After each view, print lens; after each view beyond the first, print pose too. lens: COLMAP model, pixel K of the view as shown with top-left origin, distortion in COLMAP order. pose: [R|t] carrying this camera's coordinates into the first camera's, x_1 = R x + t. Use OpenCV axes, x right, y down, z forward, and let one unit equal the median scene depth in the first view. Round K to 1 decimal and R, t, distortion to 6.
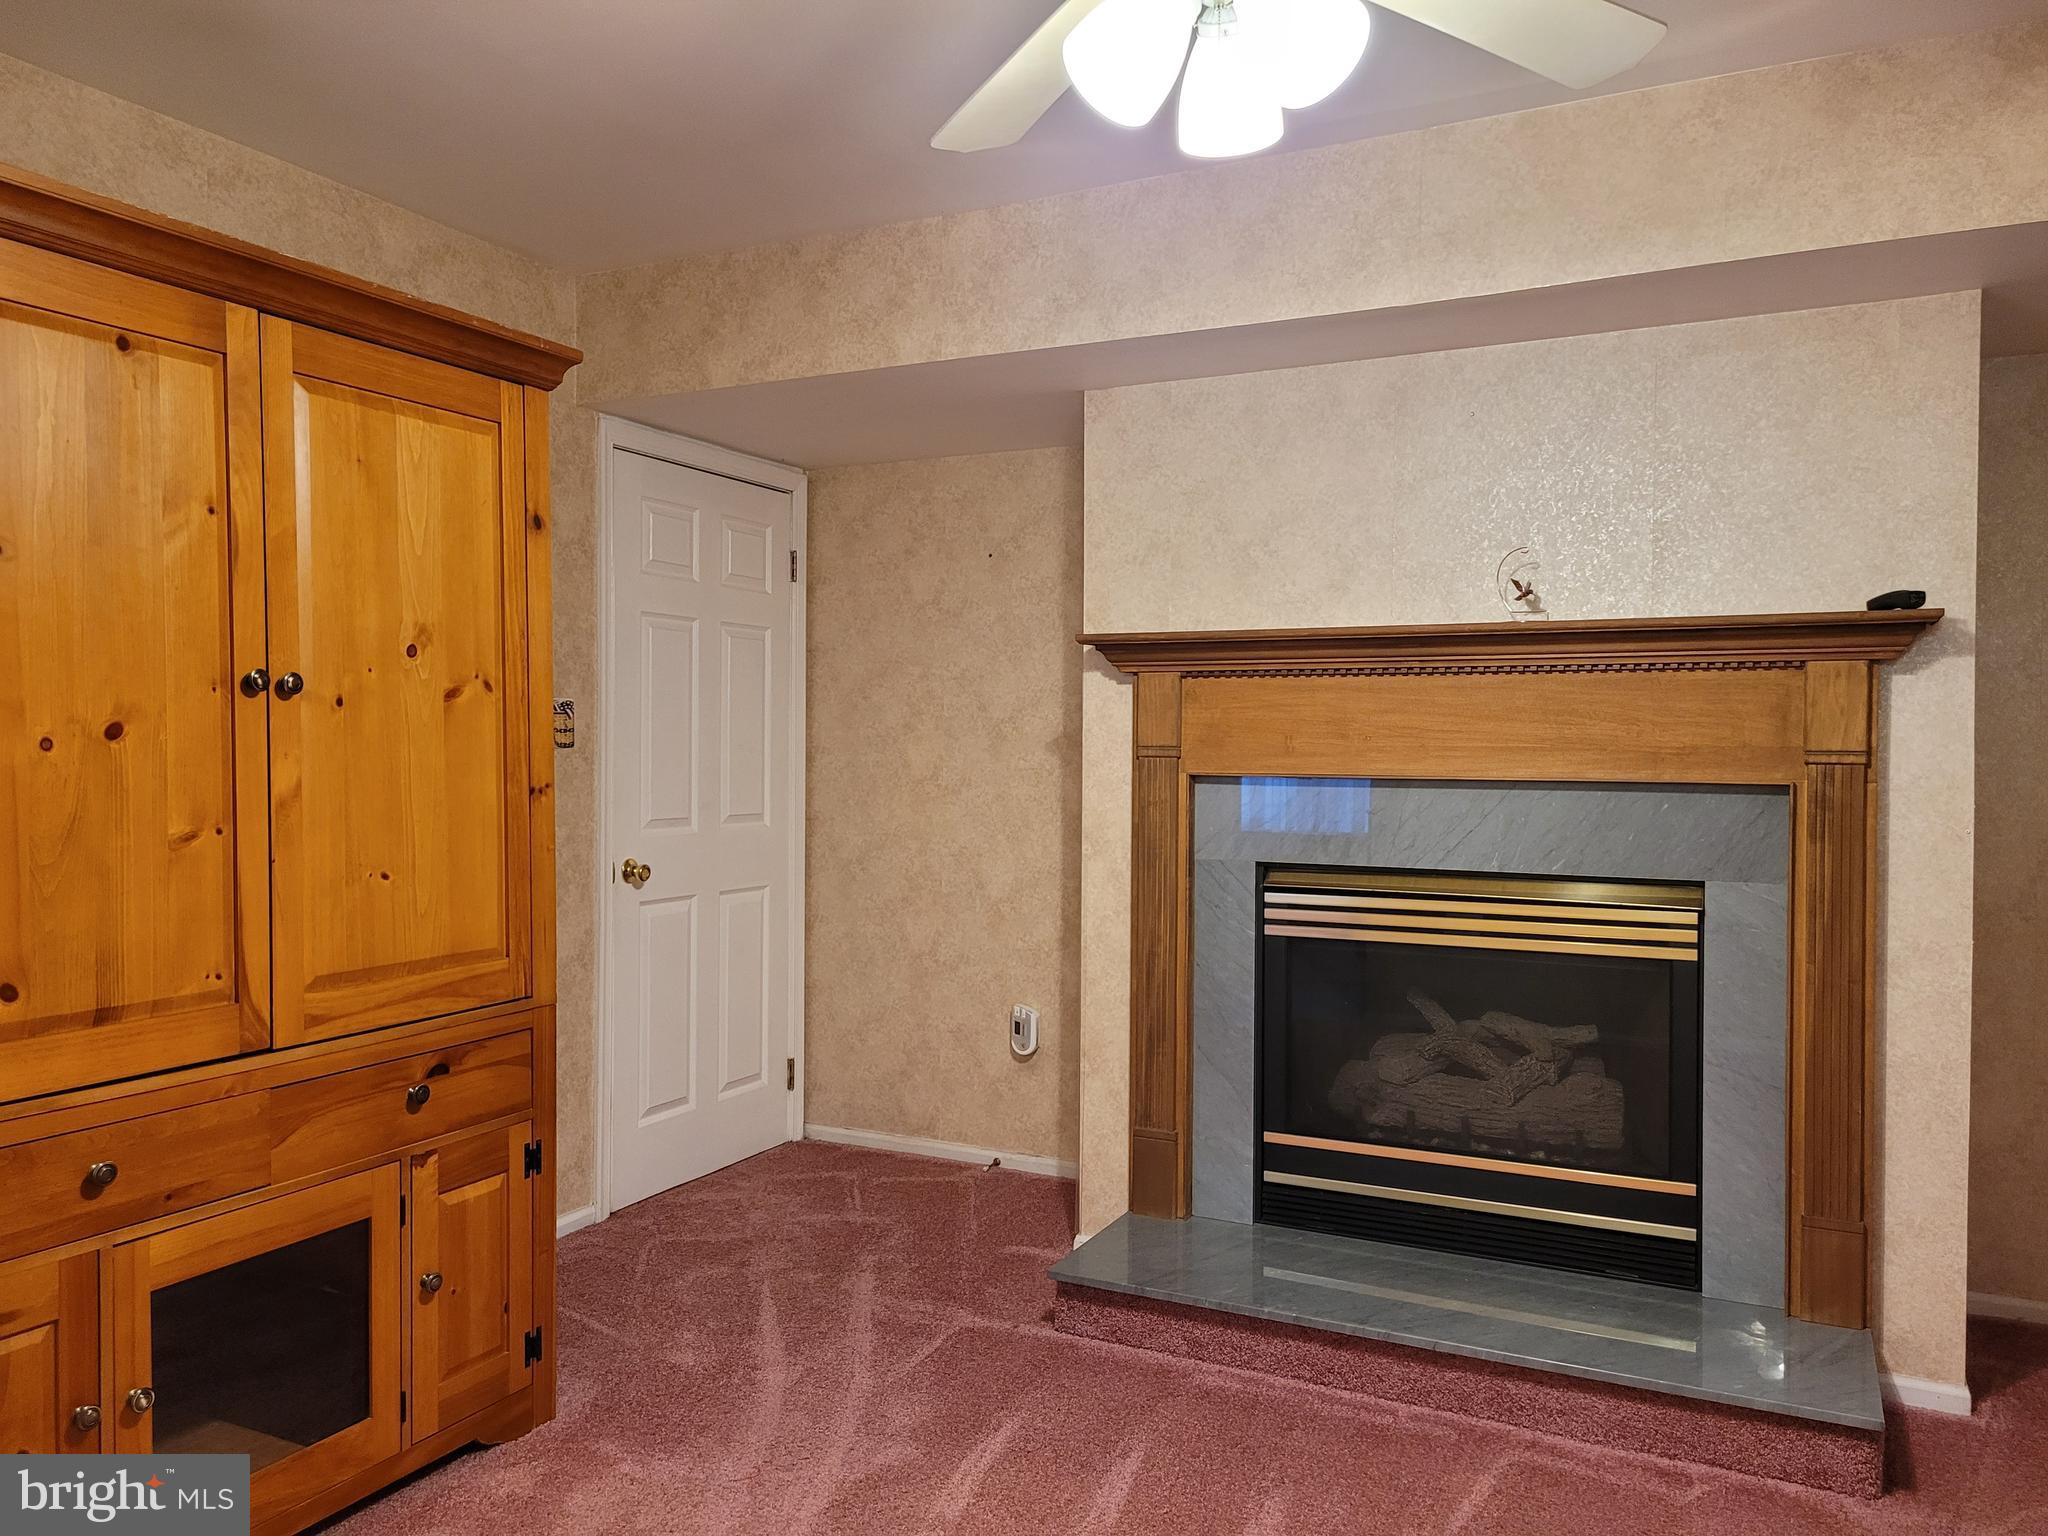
lens RADIAL K [[1536.2, 0, 1024.0], [0, 1536.2, 747.4], [0, 0, 1]] dist [0.039457, -0.014969]
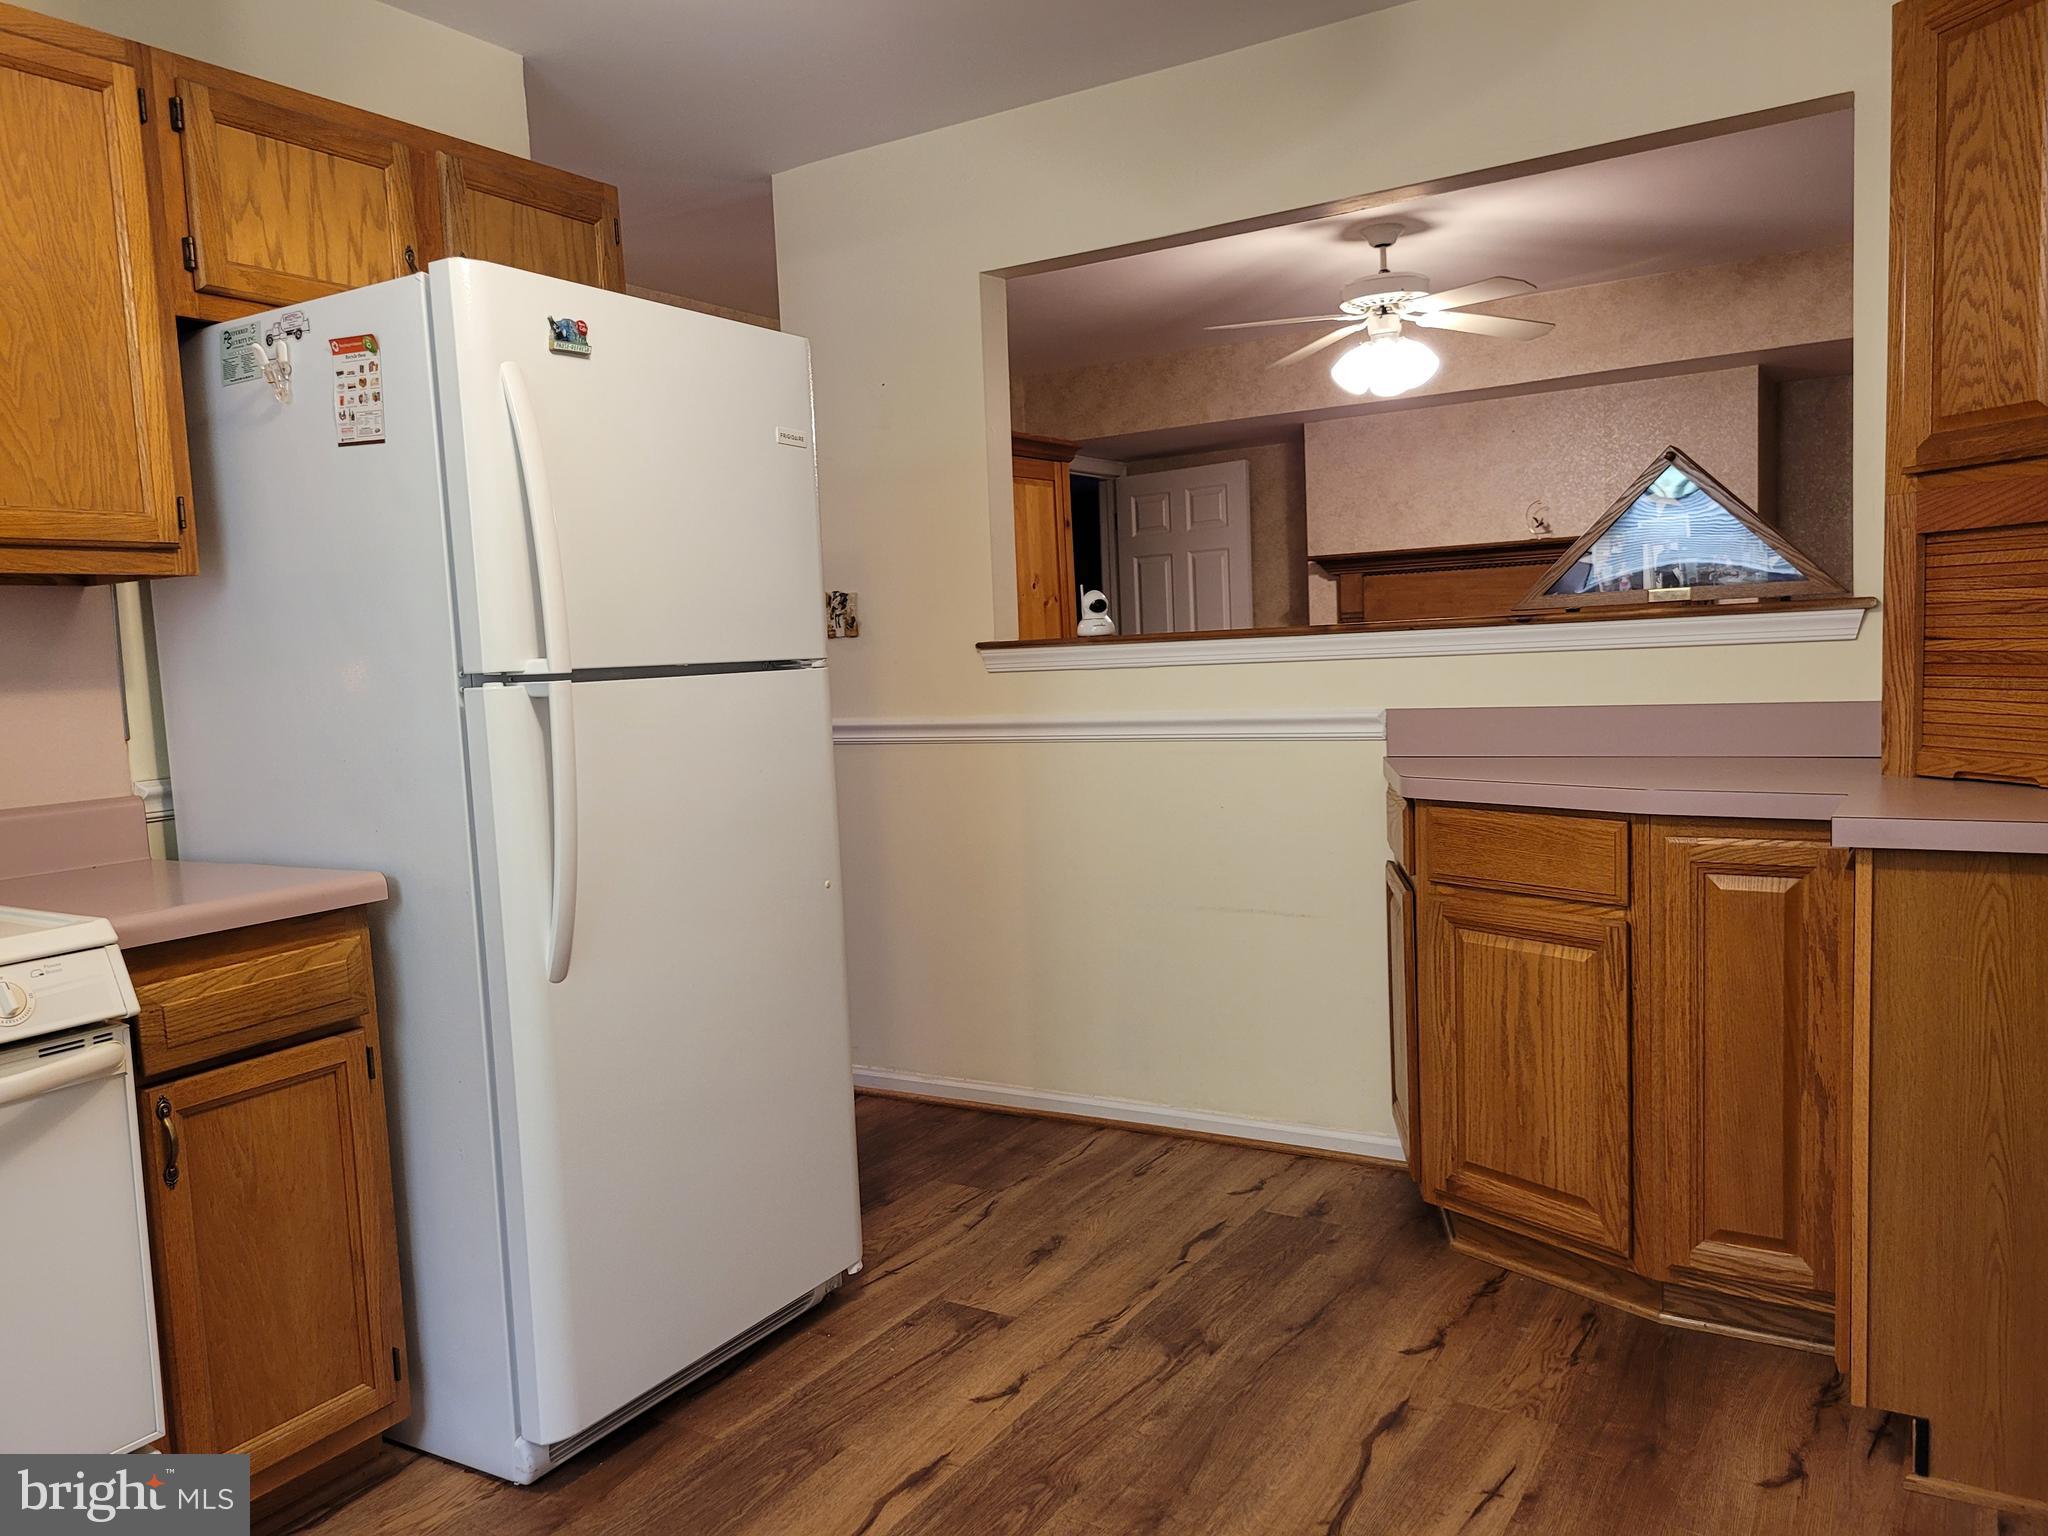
lens RADIAL K [[1536.2, 0, 1013.4], [0, 1536.2, 781.2], [0, 0, 1]] dist [0.039457, -0.014969]
pose [[0.994277, -0.043795, -0.097441, -0.169892], [0.052060, 0.995107, 0.083970, 0.027229], [0.093287, -0.088562, 0.991693, -1.055996]]
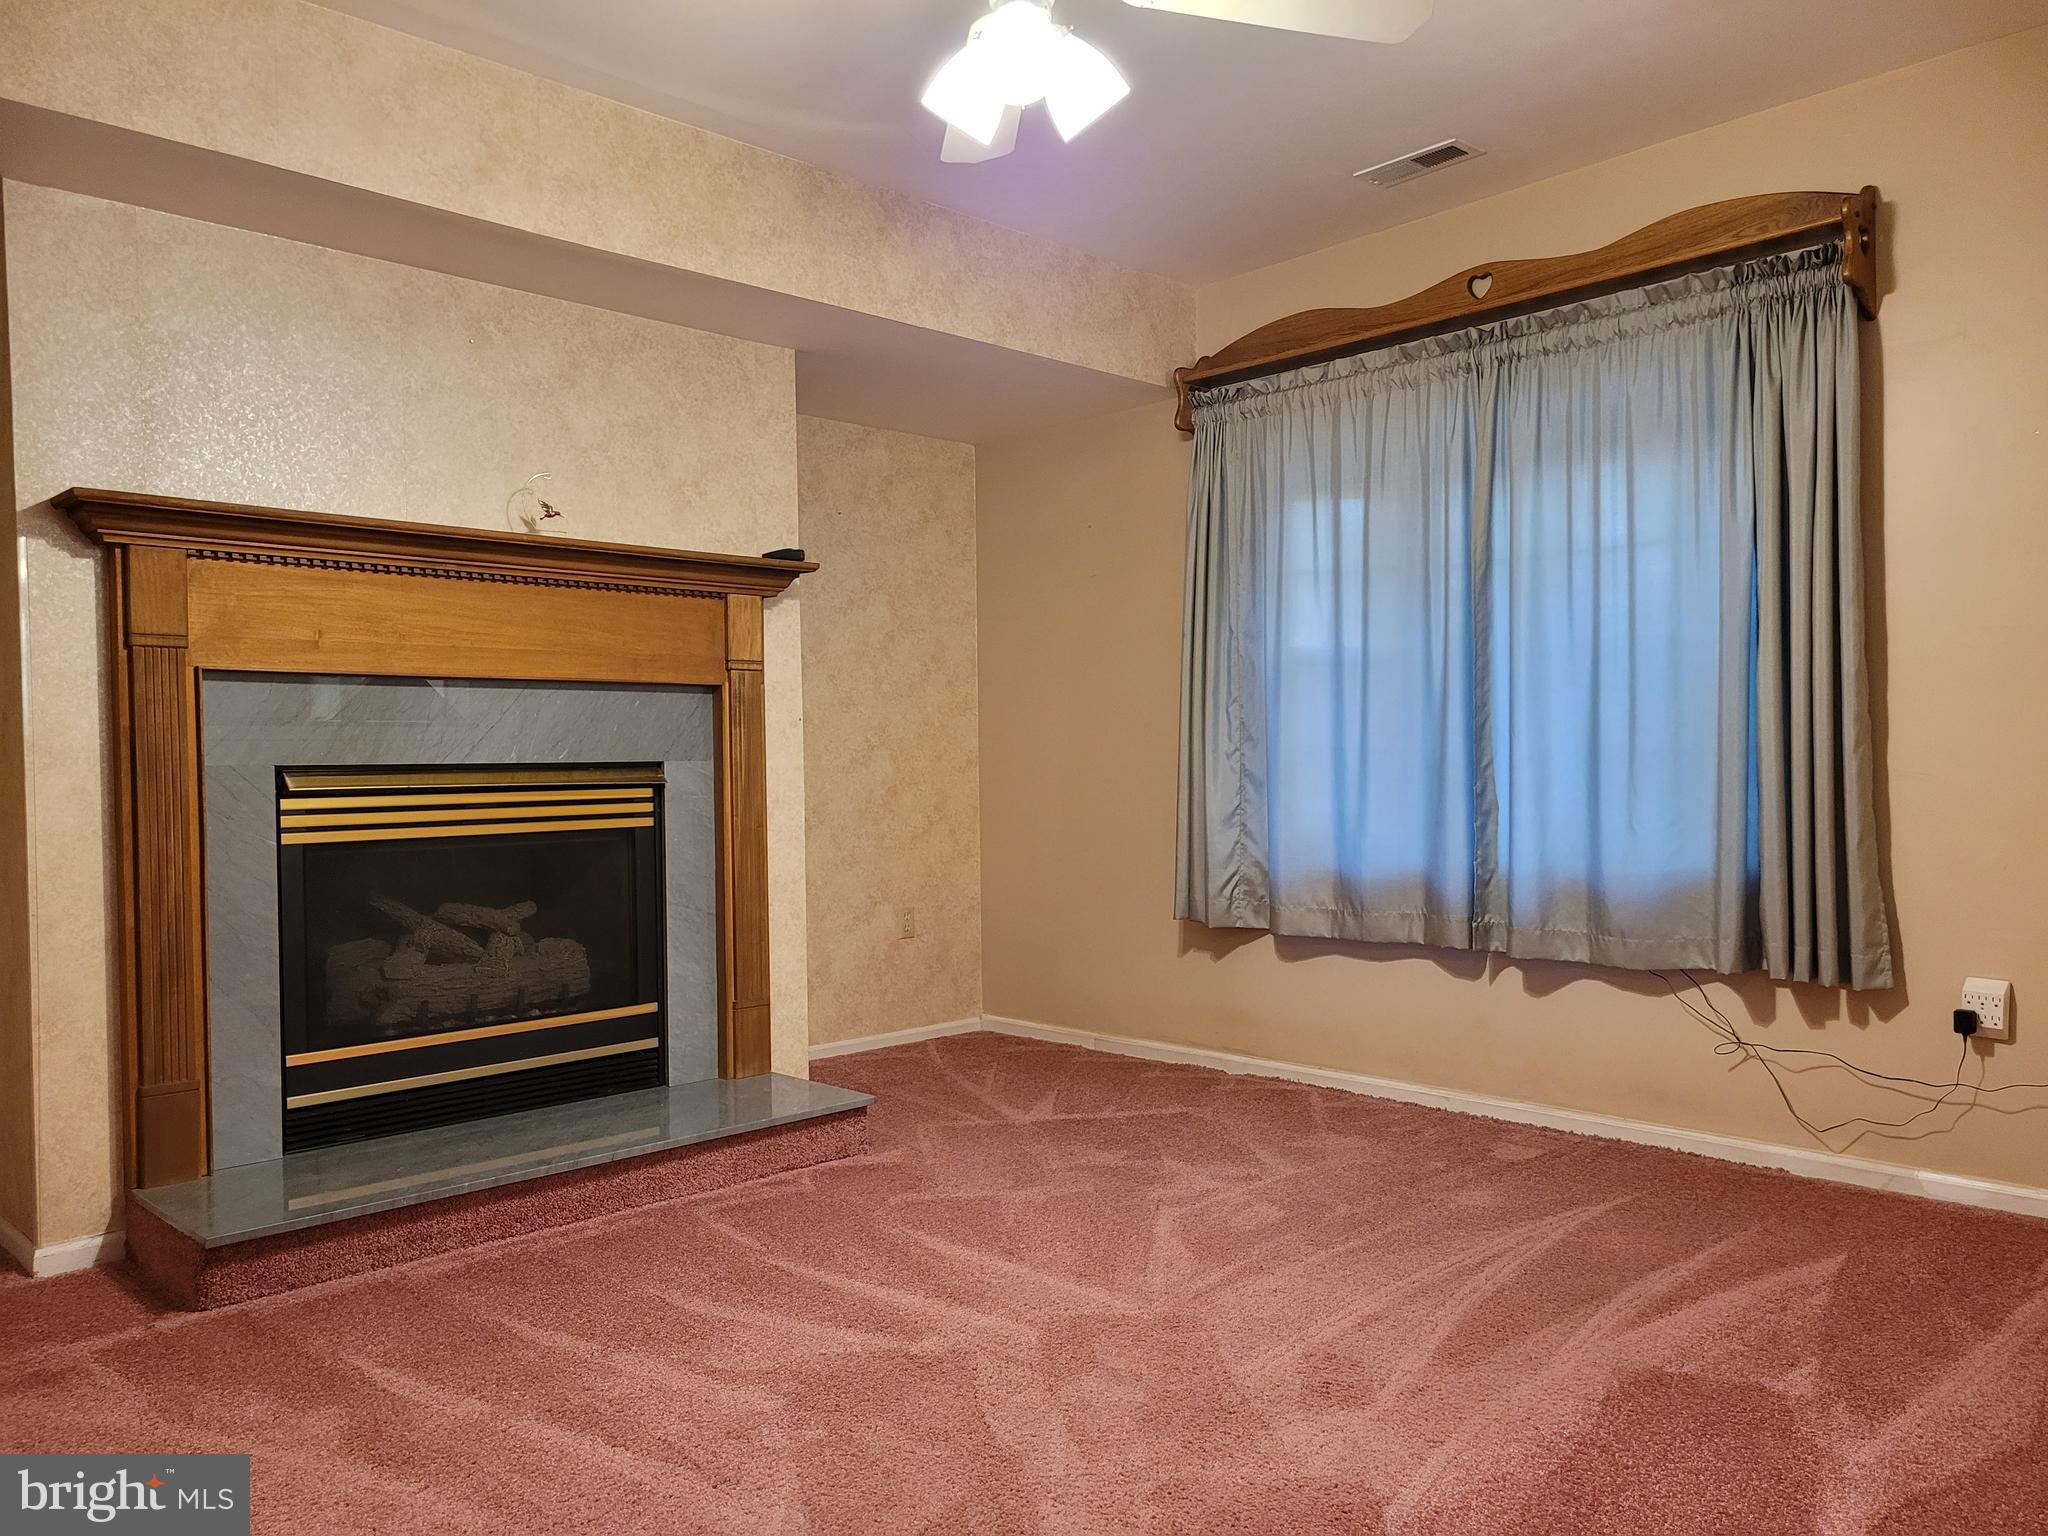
lens RADIAL K [[1536.2, 0, 1021.2], [0, 1536.2, 778.8], [0, 0, 1]] dist [0.039457, -0.014969]
pose [[0.324226, -0.020969, 0.945747, -0.630857], [0.020312, 0.999678, 0.015202, 0.083522], [-0.945761, 0.014281, 0.324548, 0.298533]]
